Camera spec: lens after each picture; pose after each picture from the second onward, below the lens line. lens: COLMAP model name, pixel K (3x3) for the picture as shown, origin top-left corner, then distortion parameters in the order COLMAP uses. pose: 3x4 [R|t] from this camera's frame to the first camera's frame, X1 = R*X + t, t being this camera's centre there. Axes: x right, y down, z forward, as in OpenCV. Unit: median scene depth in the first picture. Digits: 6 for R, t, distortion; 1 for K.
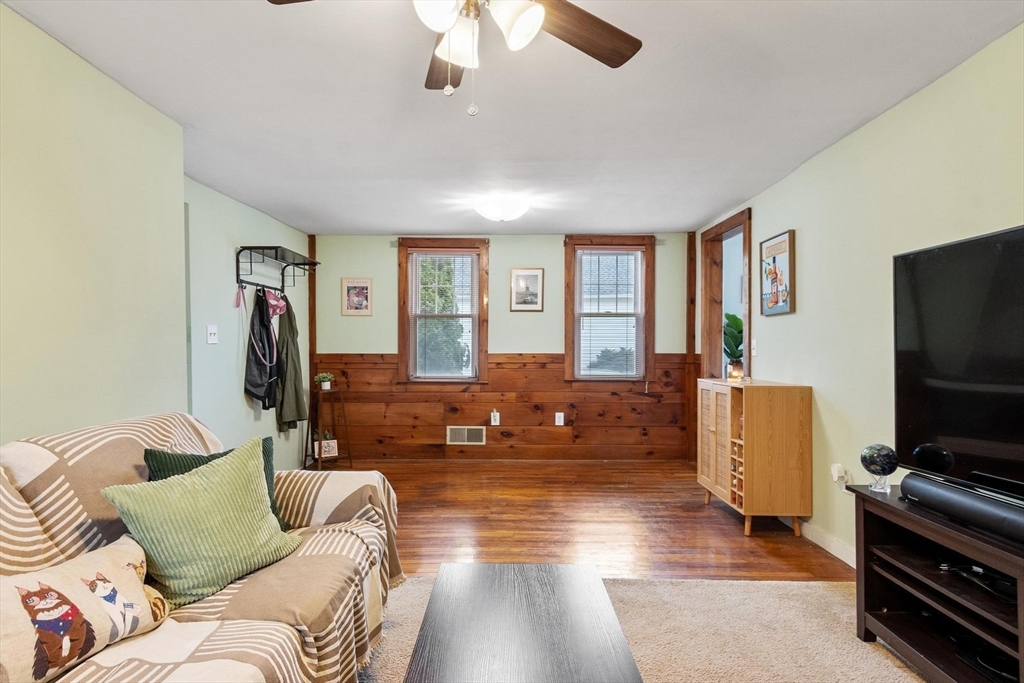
lens RADIAL K [[530.5, 0, 512.0], [0, 530.5, 341.5], [0, 0, 1]] dist [0.000090, -0.000023]
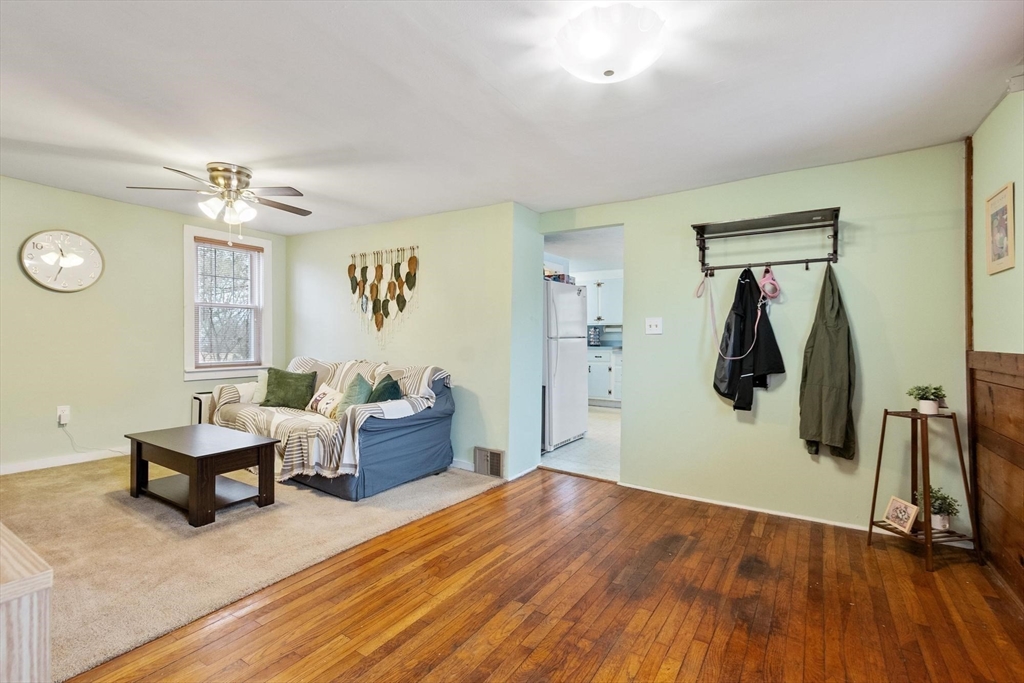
lens RADIAL K [[467.9, 0, 511.0], [0, 467.9, 332.9], [0, 0, 1]] dist [-0.000164, -0.000084]
pose [[-0.547016, -0.017576, -0.836938, 0.418559], [-0.002022, 0.999804, -0.019675, 0.020923], [0.837120, -0.009071, -0.546945, 1.255594]]
